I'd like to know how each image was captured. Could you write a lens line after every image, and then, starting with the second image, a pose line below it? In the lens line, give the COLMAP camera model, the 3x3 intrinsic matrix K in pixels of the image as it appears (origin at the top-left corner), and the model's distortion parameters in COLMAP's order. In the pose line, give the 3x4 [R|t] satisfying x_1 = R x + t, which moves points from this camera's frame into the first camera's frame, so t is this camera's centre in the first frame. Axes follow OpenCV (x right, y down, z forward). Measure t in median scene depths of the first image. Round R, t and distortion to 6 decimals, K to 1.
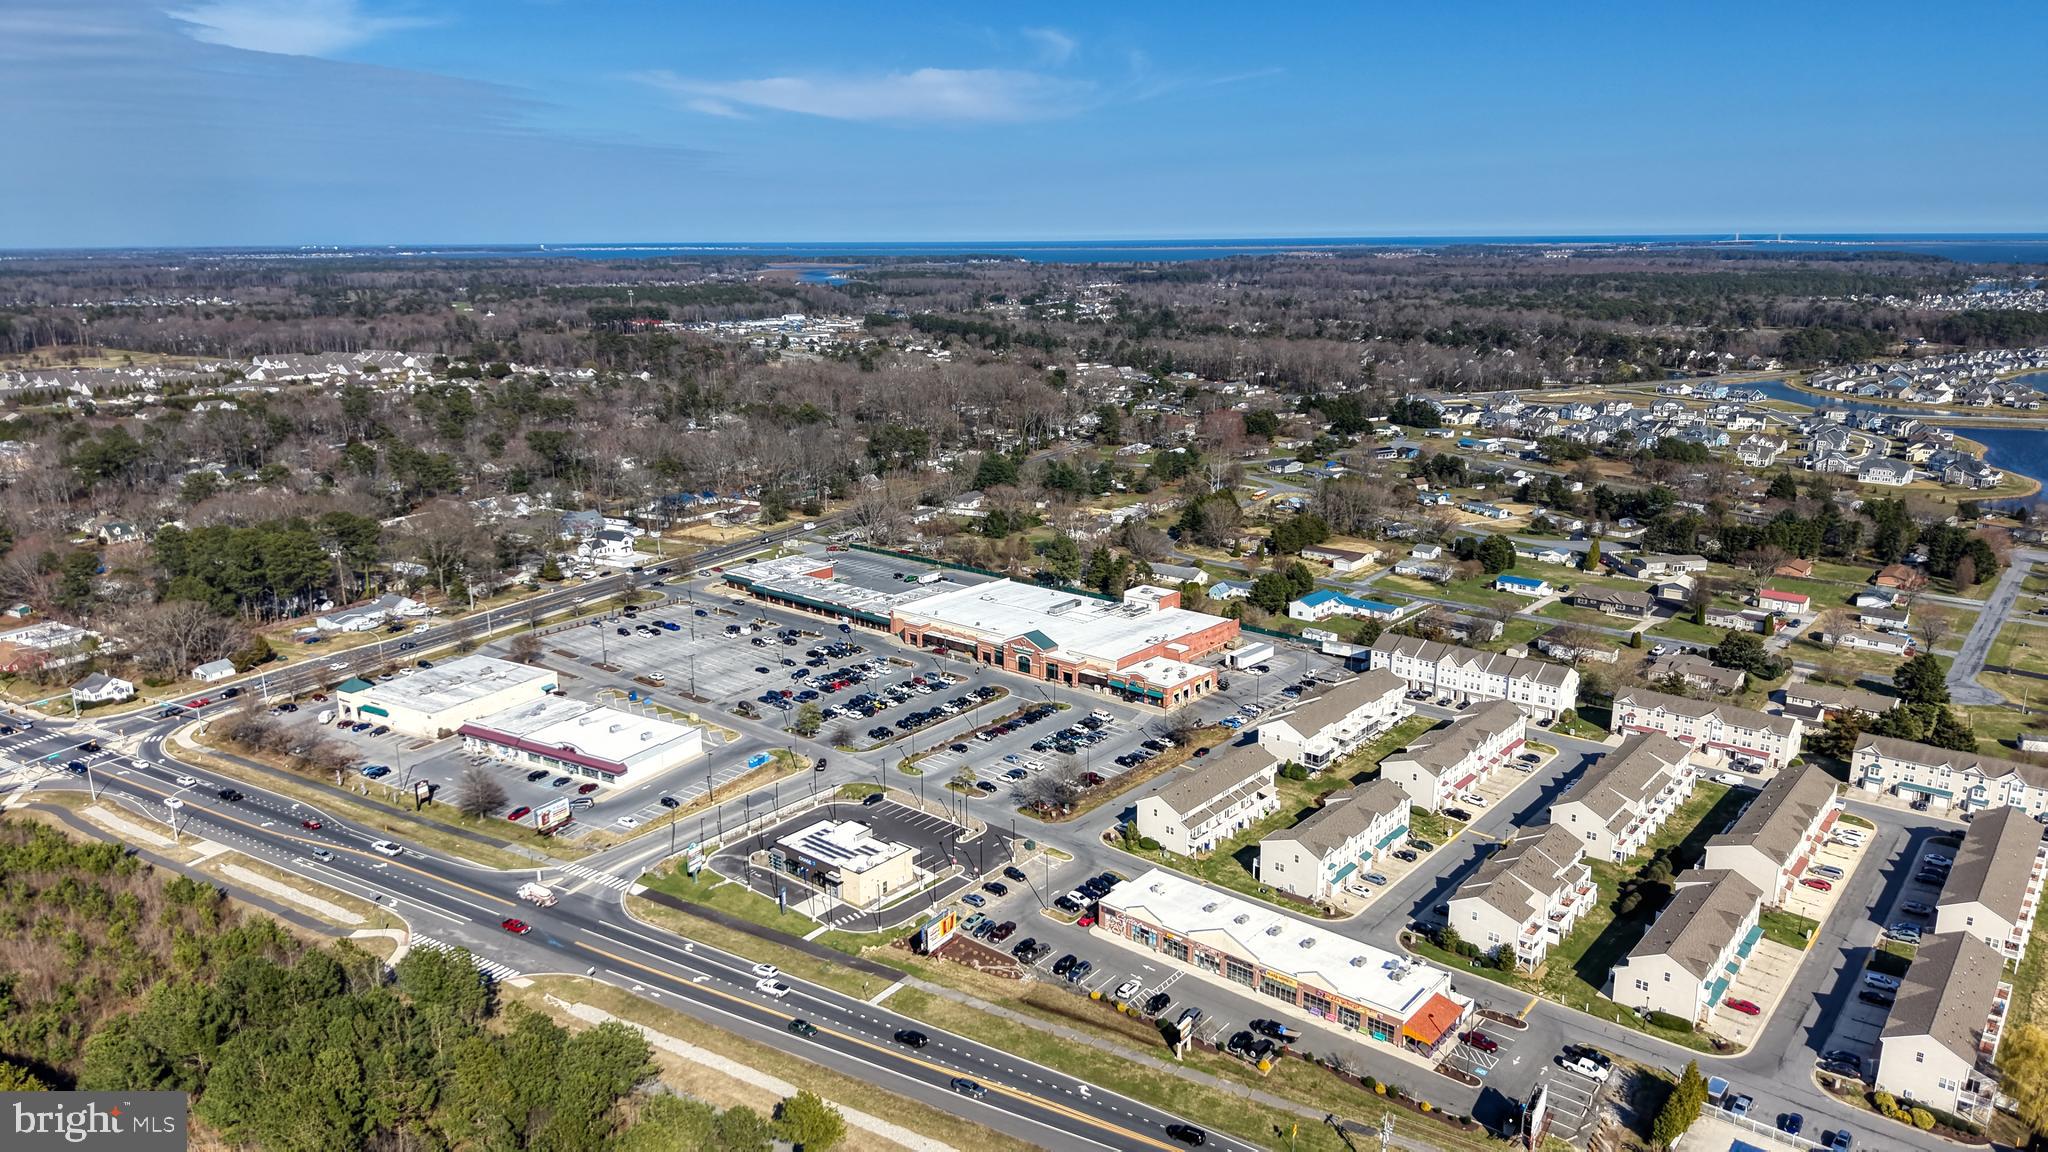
lens RADIAL K [[1362.3, 0, 1025.6], [0, 1362.3, 551.9], [0, 0, 1]] dist [0.089784, -0.130062]
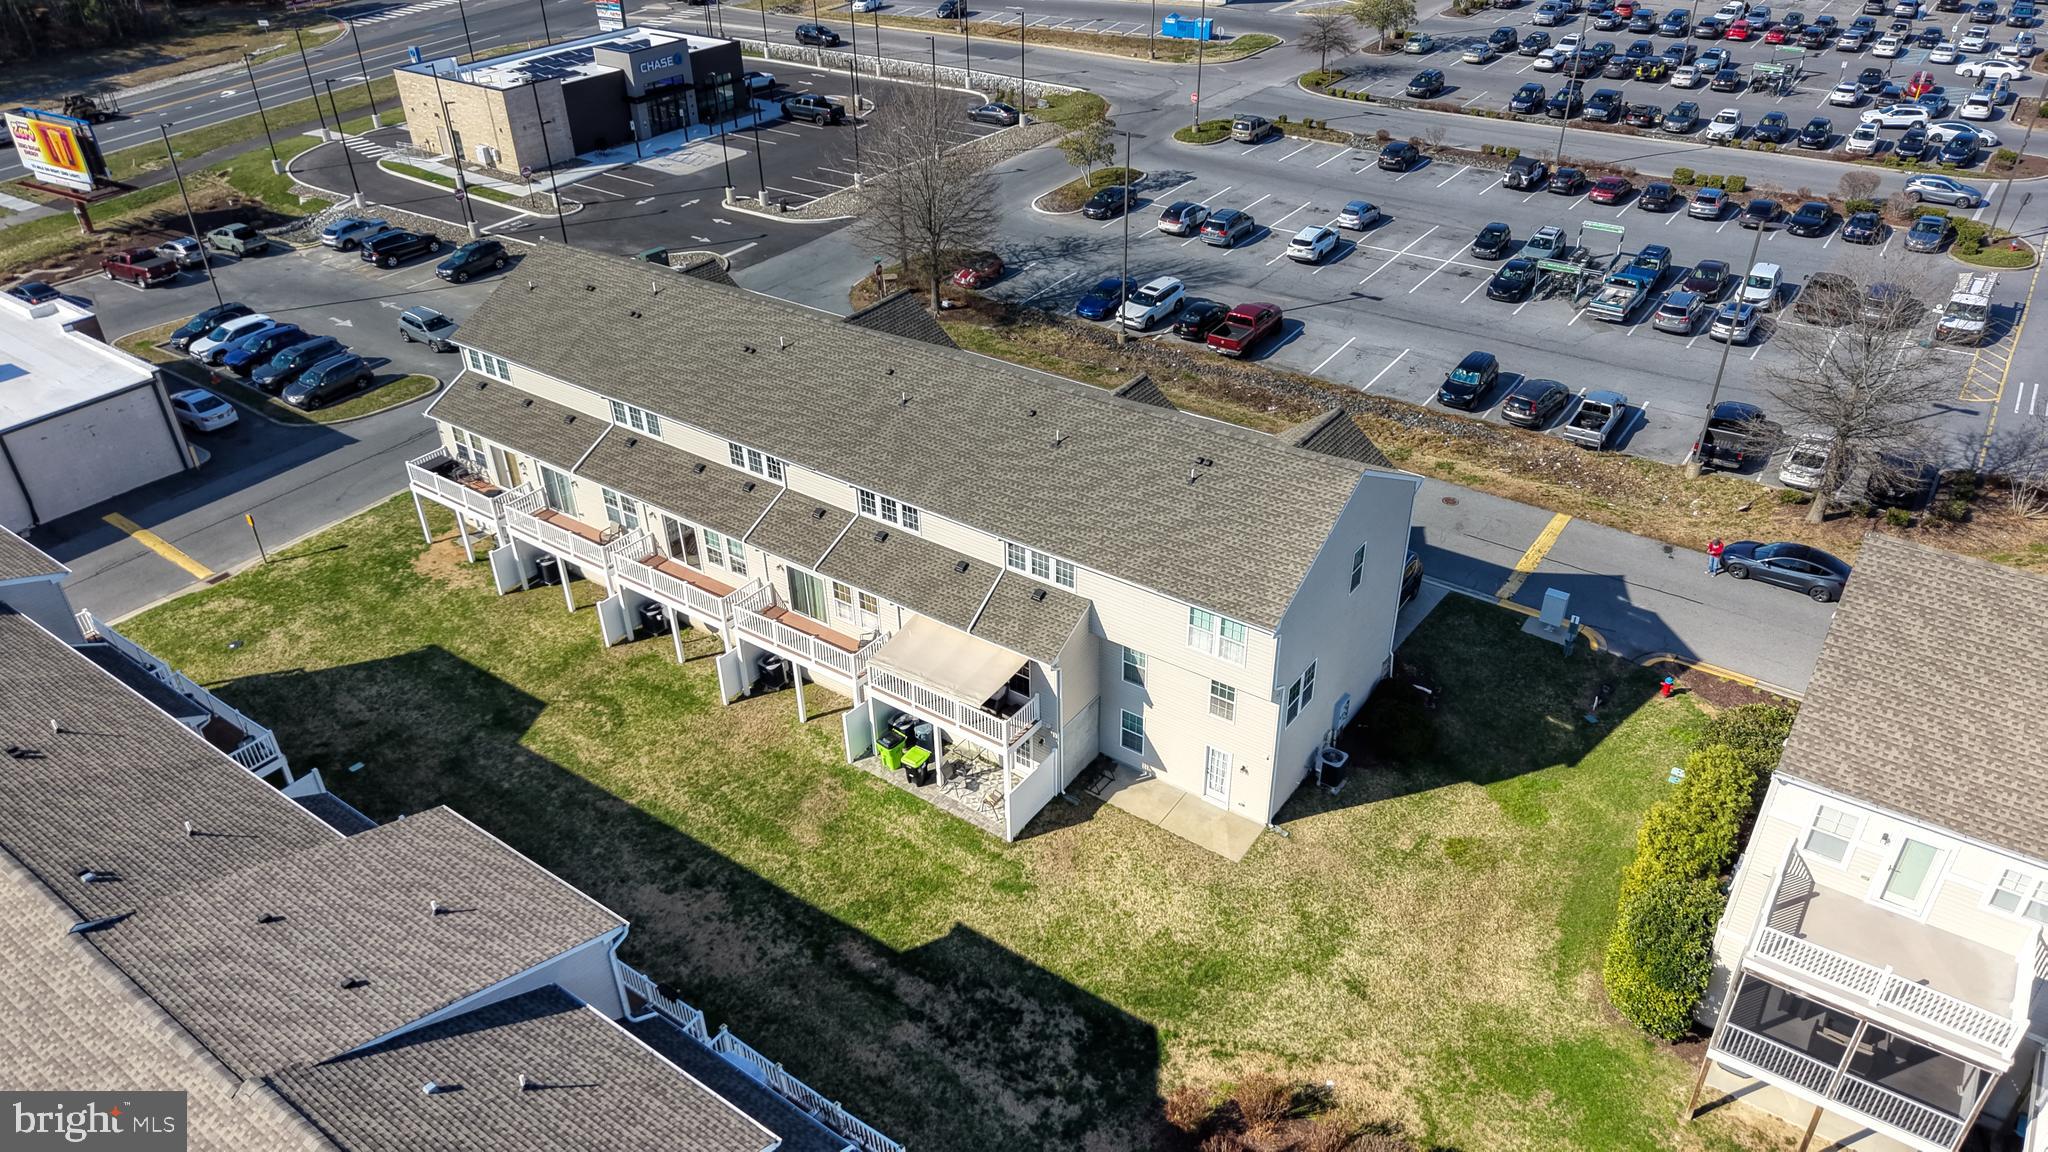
lens RADIAL K [[1376.2, 0, 1021.3], [0, 1376.2, 572.2], [0, 0, 1]] dist [0.031050, -0.036128]
pose [[0.081116, 0.534935, -0.840991, 0.242775], [-0.209094, 0.834128, 0.510402, 0.072656], [0.974525, 0.134445, 0.179513, 0.800130]]
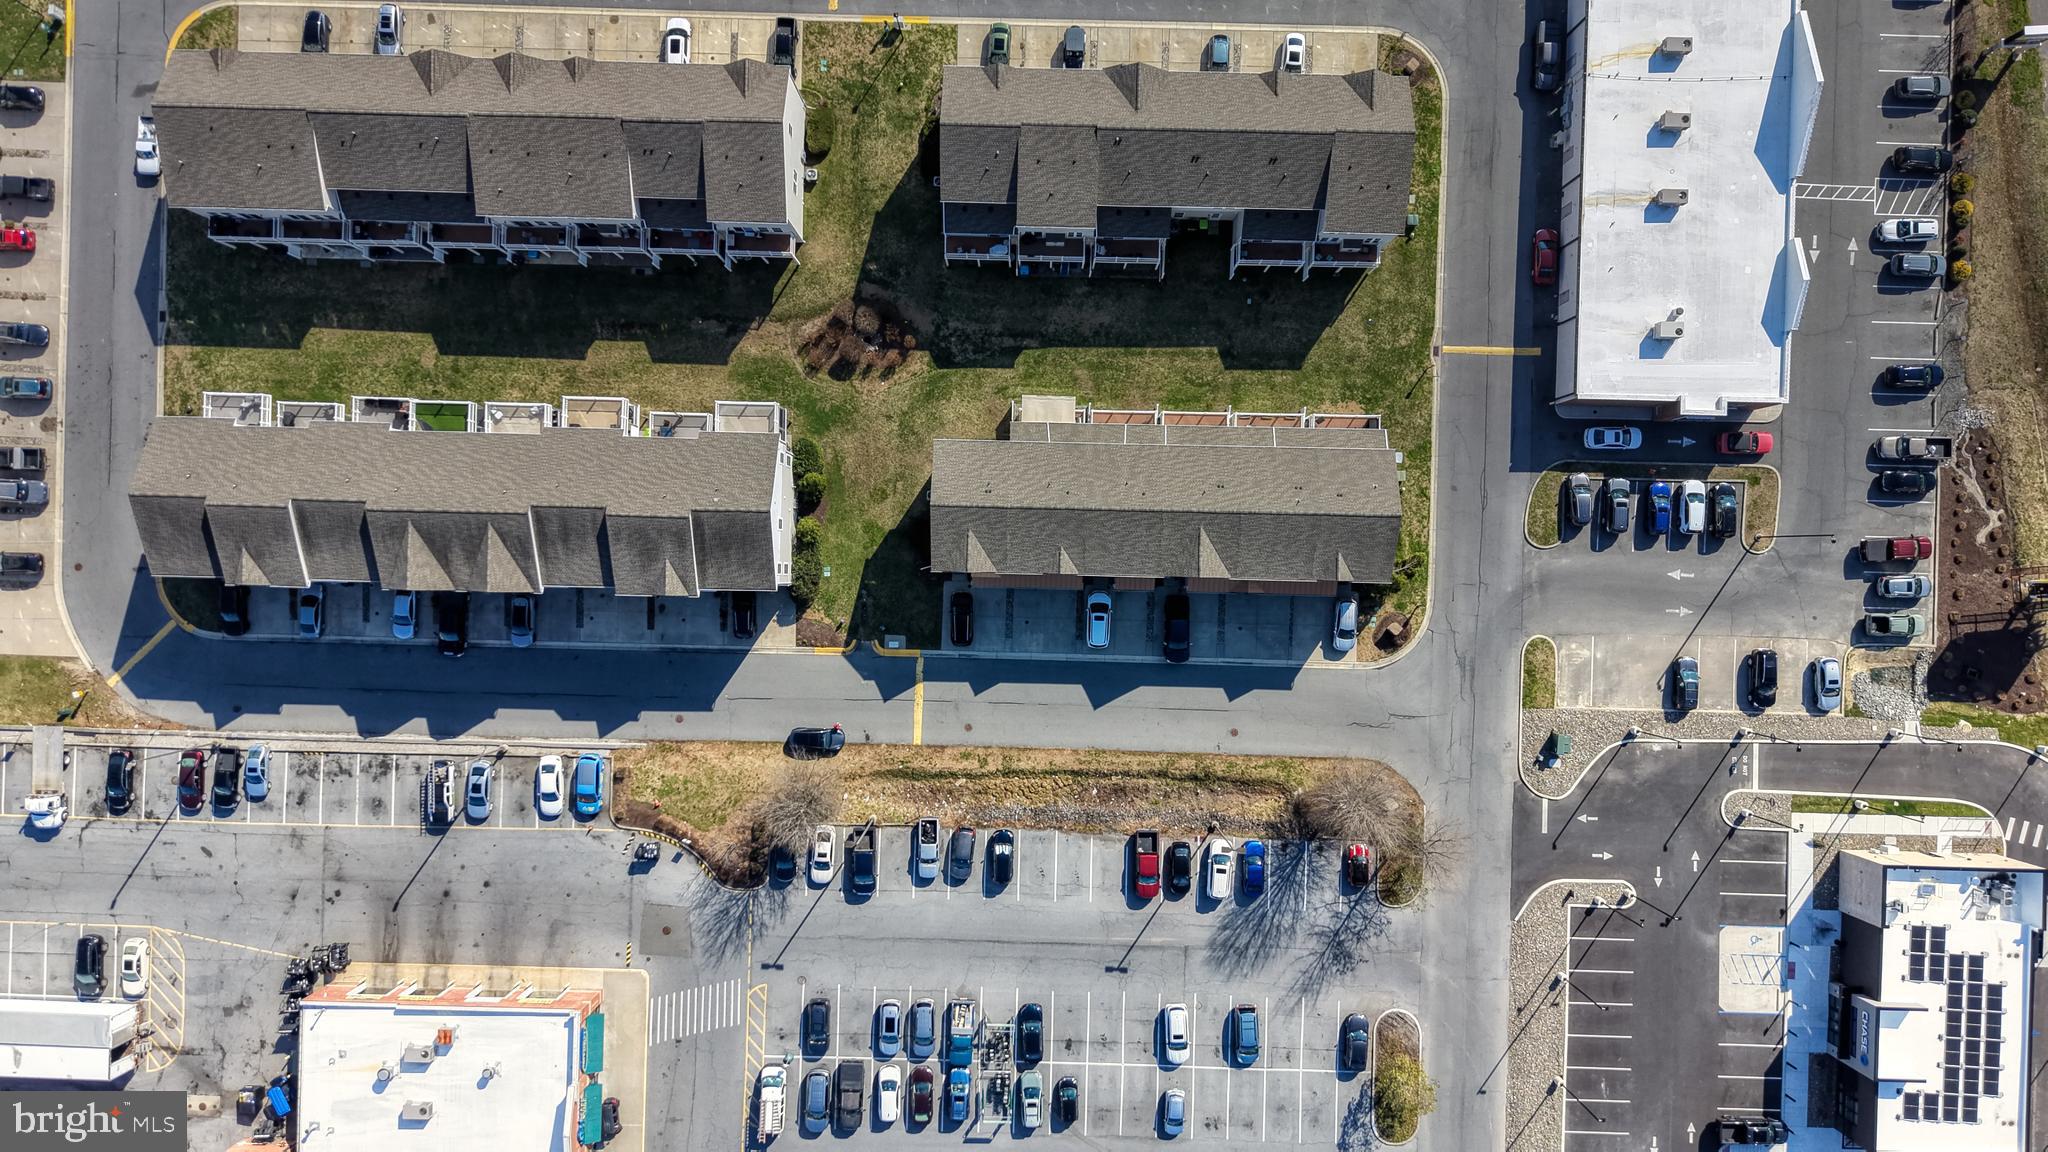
lens RADIAL K [[1362.3, 0, 1025.6], [0, 1362.3, 551.9], [0, 0, 1]] dist [0.089784, -0.130062]
pose [[-0.626010, -0.779815, 0.000300, 0.121751], [0.177350, -0.141997, 0.973850, -0.181779], [-0.759380, 0.609693, 0.227192, 0.767220]]
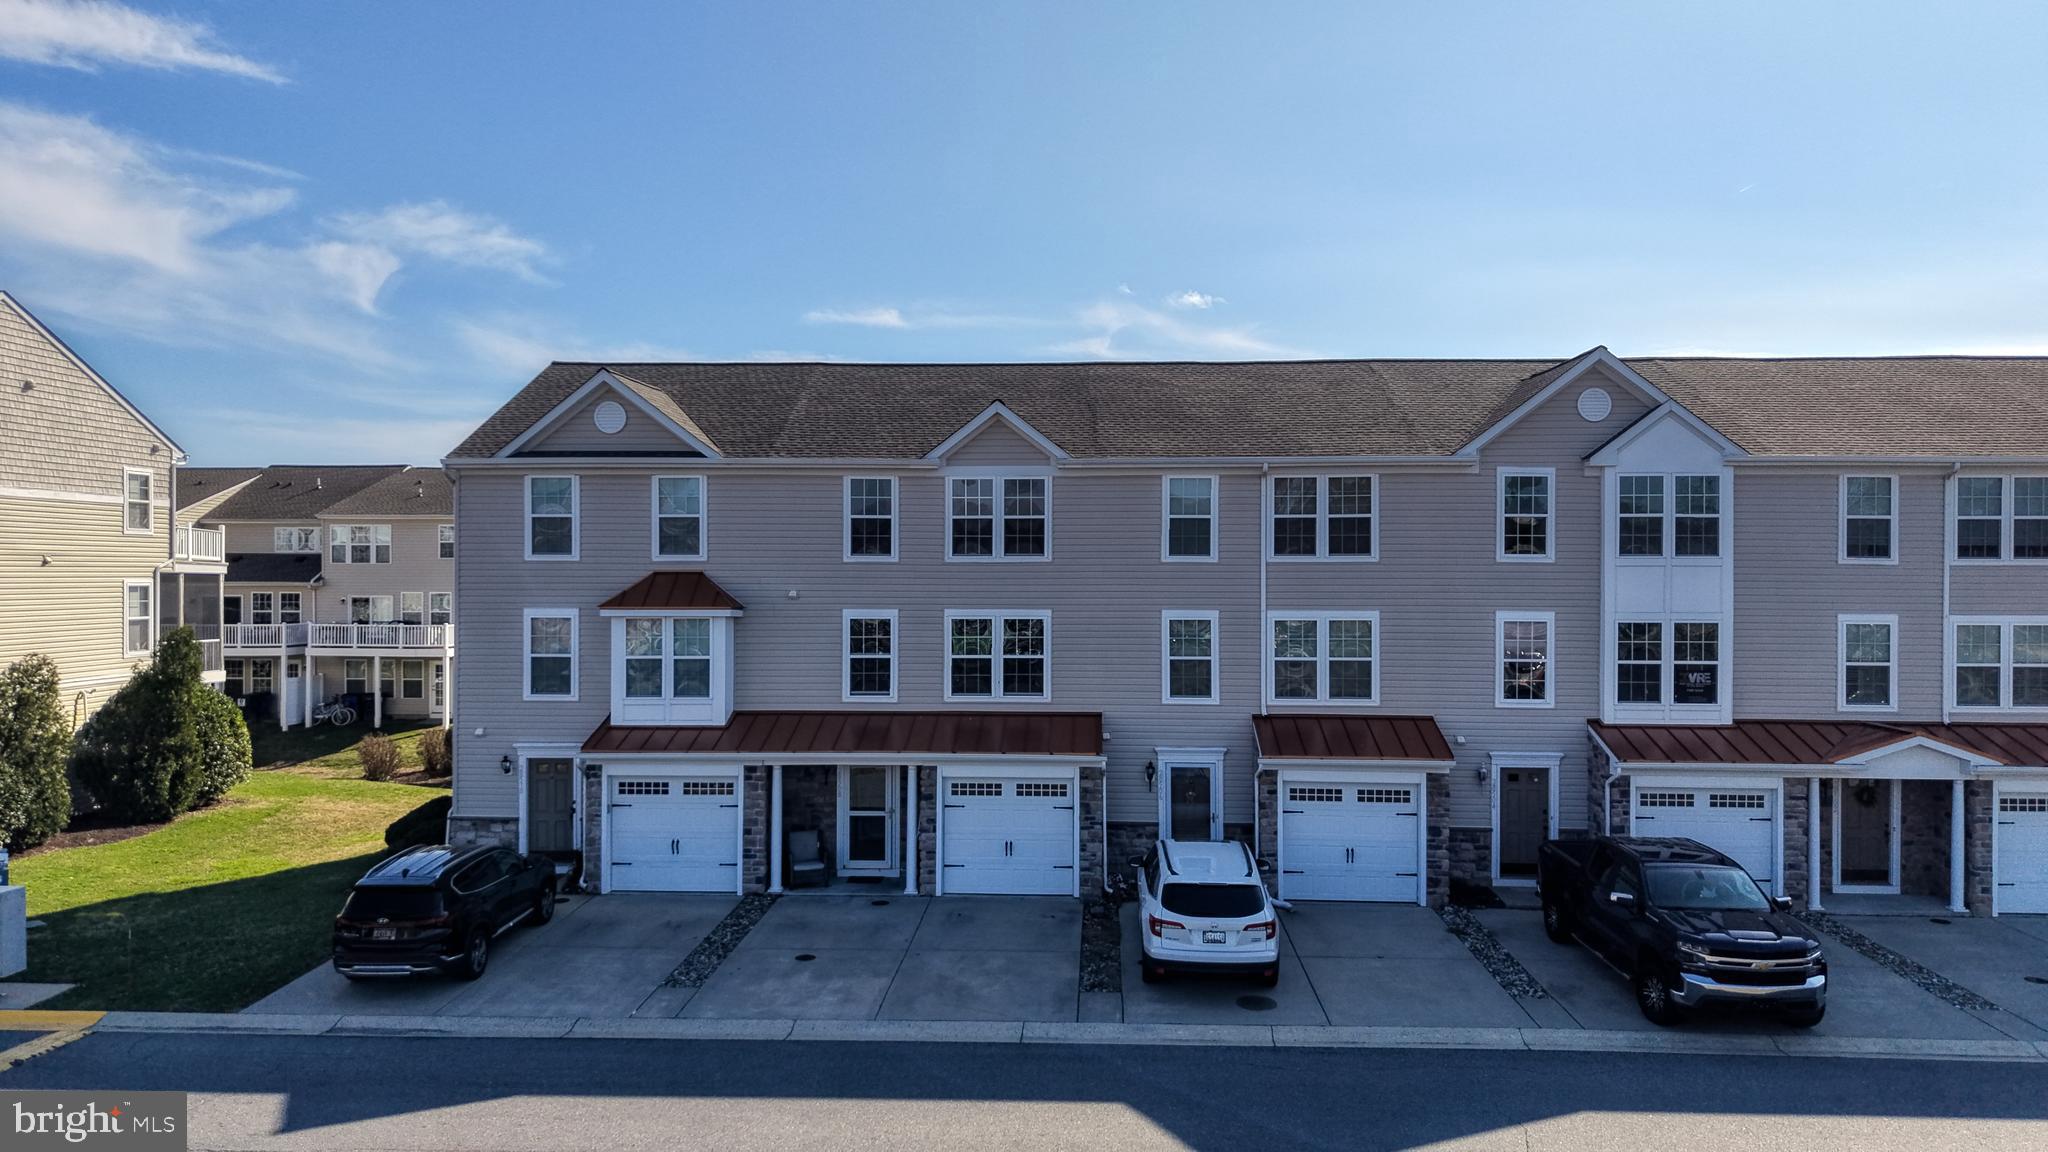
lens RADIAL K [[1362.3, 0, 1025.6], [0, 1362.3, 551.9], [0, 0, 1]] dist [0.089784, -0.130062]
pose [[-0.608148, 0.009976, 0.793761, 0.051735], [0.178019, 0.976167, 0.124123, 0.124394], [-0.773606, 0.216790, -0.595430, 0.880928]]
